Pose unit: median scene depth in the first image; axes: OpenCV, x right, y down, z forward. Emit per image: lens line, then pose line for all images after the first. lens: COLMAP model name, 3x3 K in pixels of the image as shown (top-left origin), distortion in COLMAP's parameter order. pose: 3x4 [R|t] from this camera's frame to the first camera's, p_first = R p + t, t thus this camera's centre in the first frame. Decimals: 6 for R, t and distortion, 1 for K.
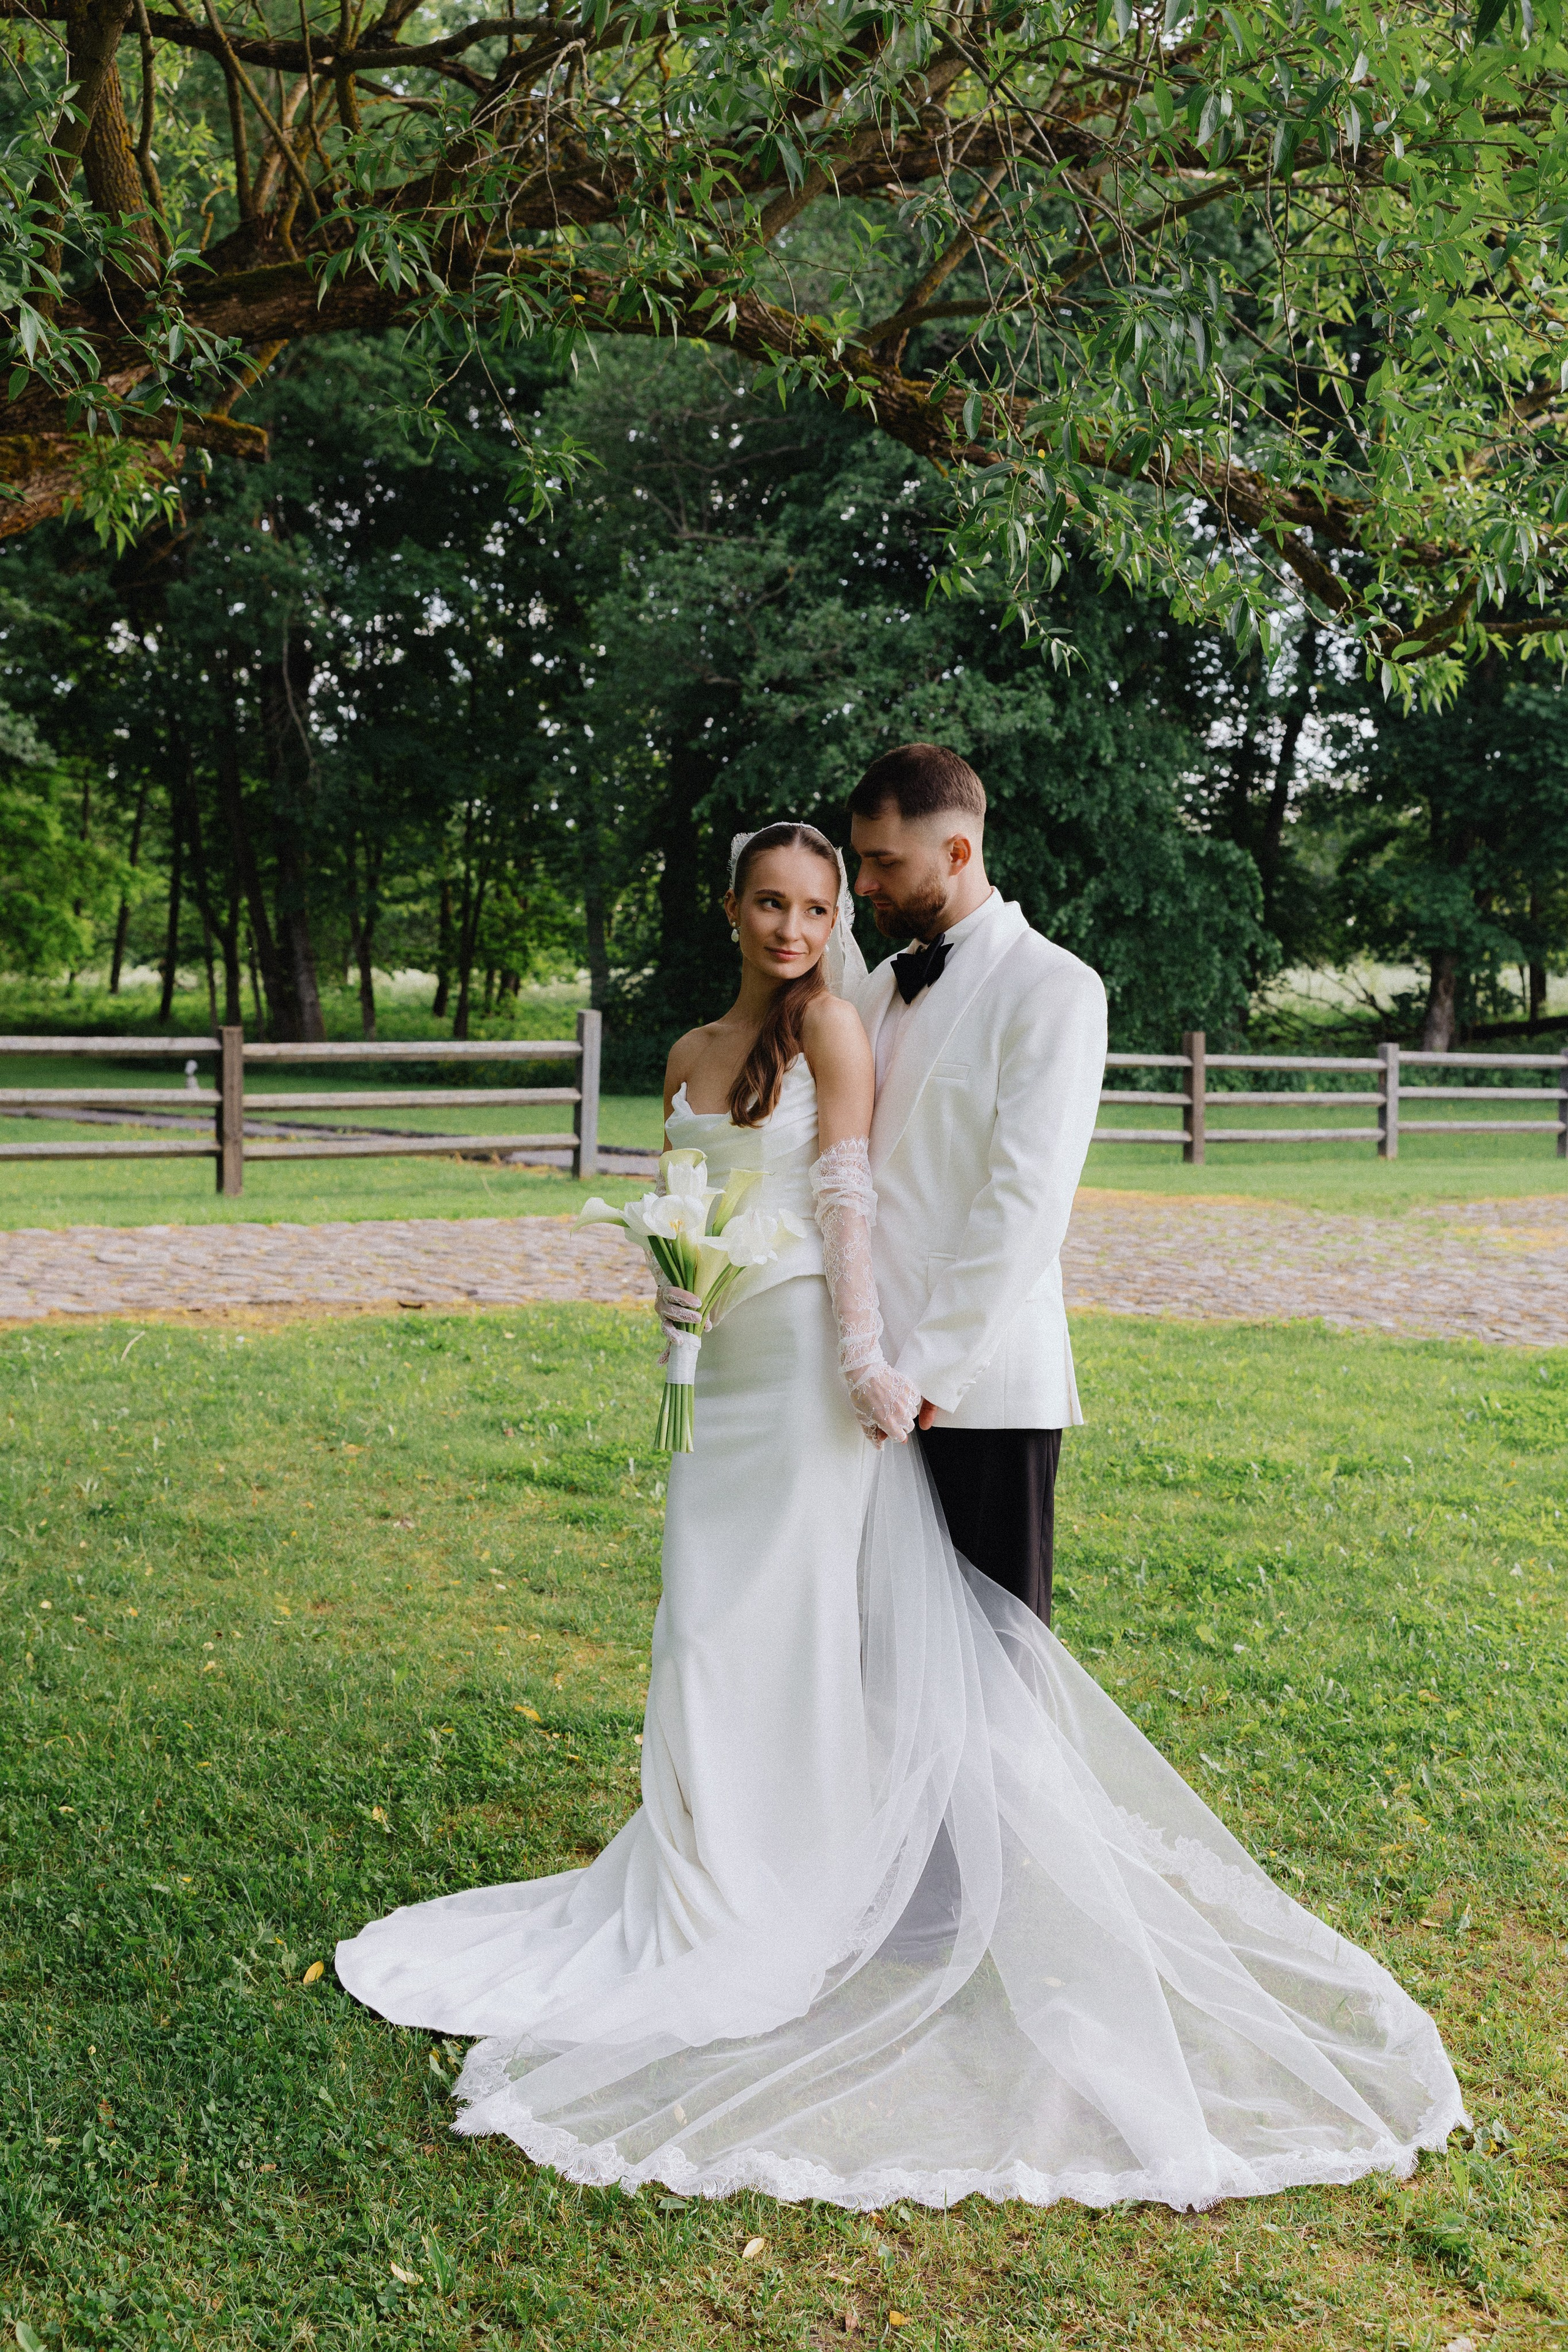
lens RADIAL K [[2597.6, 0, 832.9], [0, 2597.6, 1229.4], [0, 0, 1]] dist [0.009667, 0.000000]
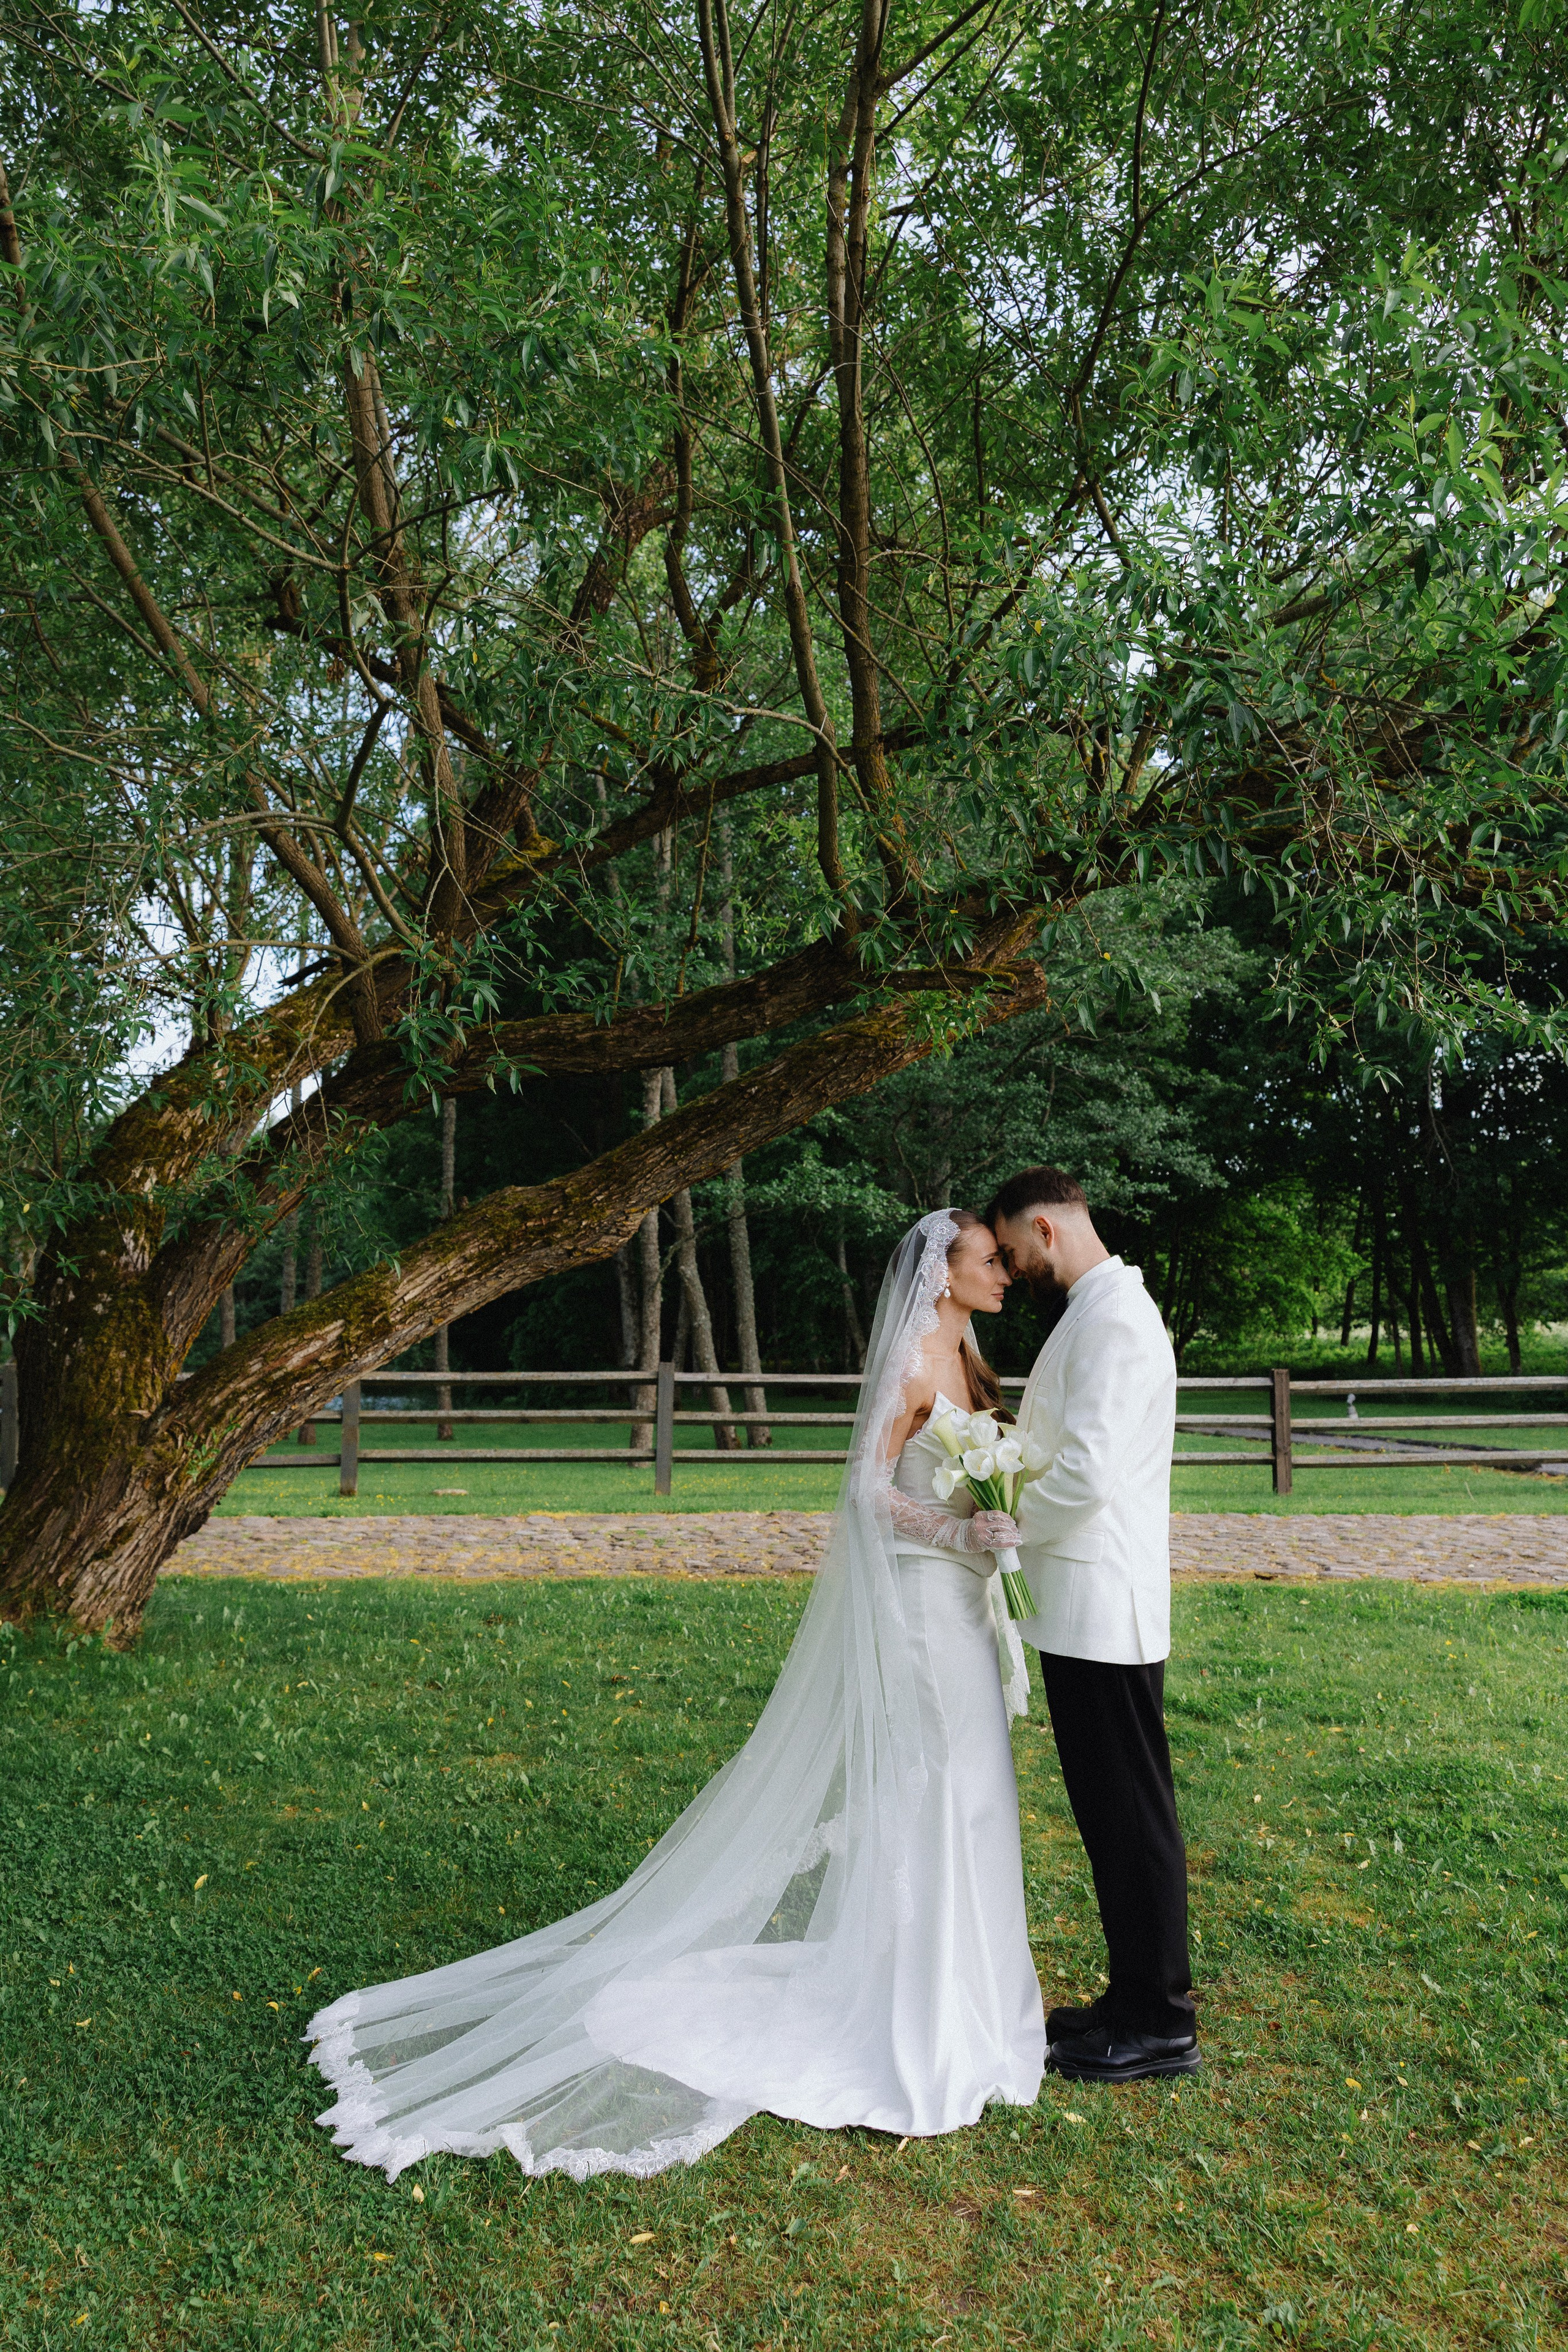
lens RADIAL K [[1890.3, 0, 771.7], [0, 1890.3, 1177.3], [0, 0, 1]] dist [0.003140, 0.008536]
pose [[0.832981, -0.070801, -0.548753, 0.095959], [-0.028086, 0.985090, -0.169732, -0.000514], [0.552588, 0.156795, 0.818573, 0.016897]]
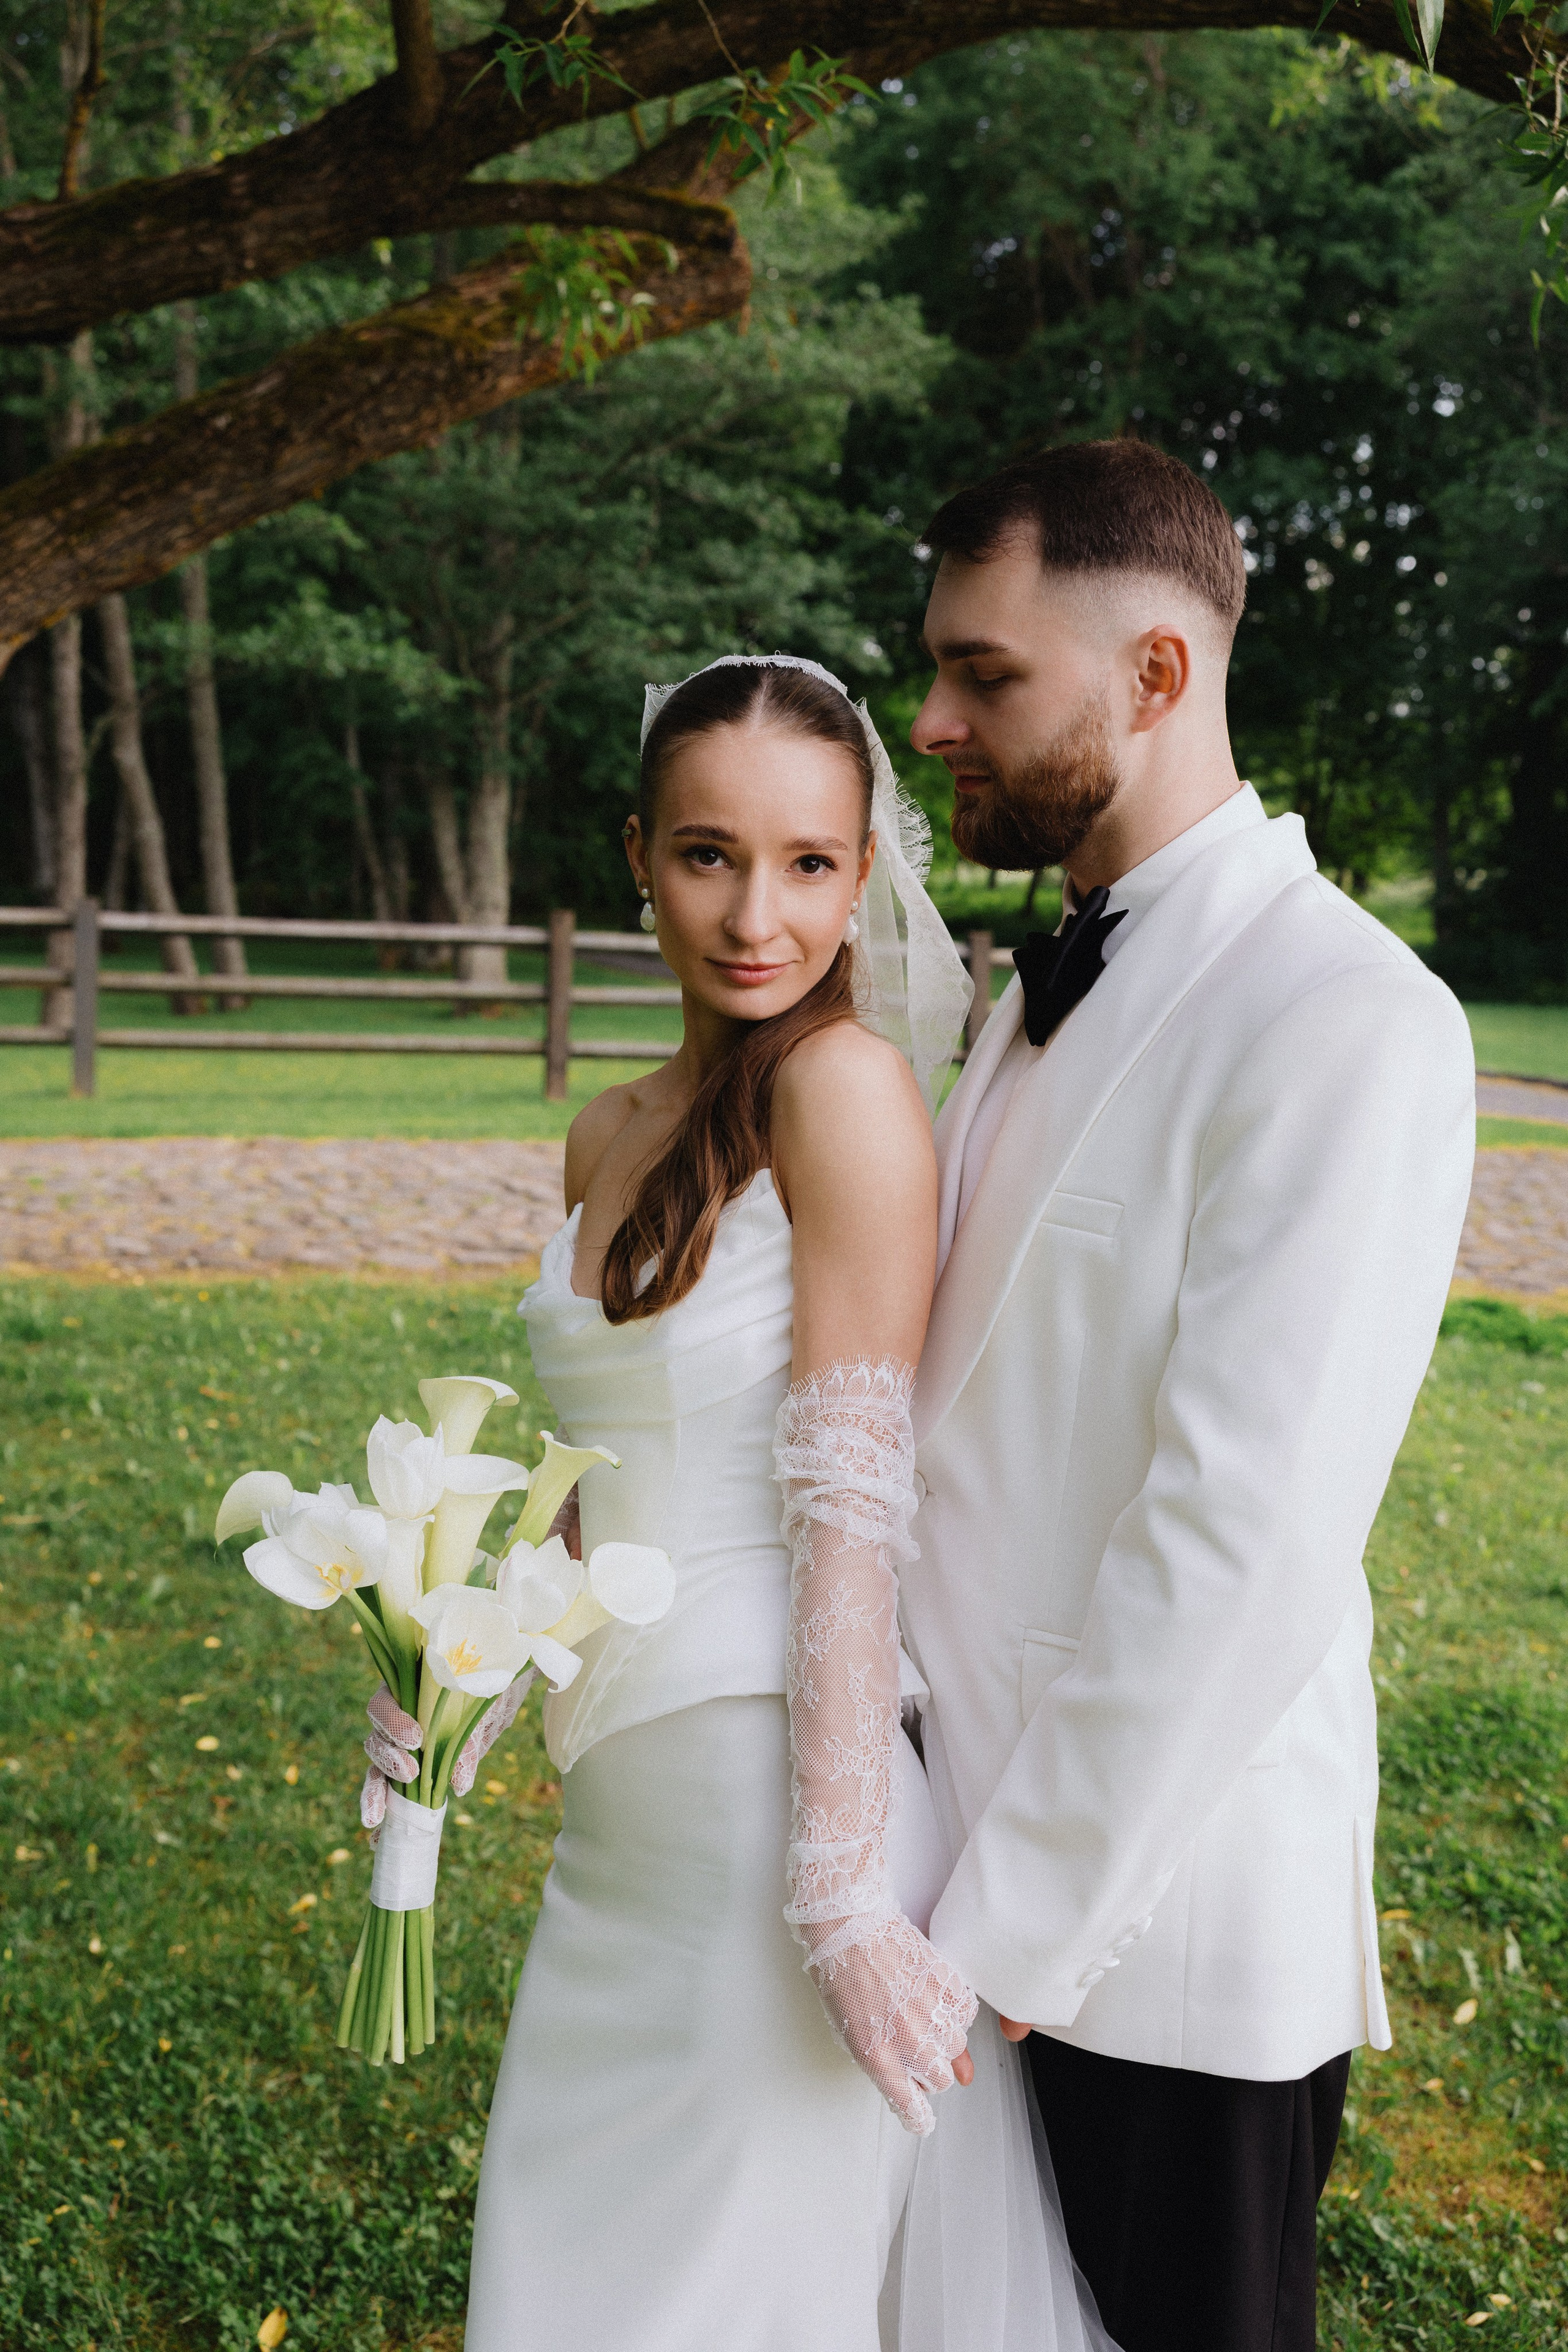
lens RADIAL K [[2394.2, 0, 775.3], [0, 2394.2, 1193.1], [0, 0, 1]] dist [-0.007281, 0.000000]
pose [[0.931494, 0.055708, -0.359465, 0.026022], [-0.042524, 0.998104, 0.044489, -0.015600], [0.361262, -0.026155, 0.932097, 0.120783]]
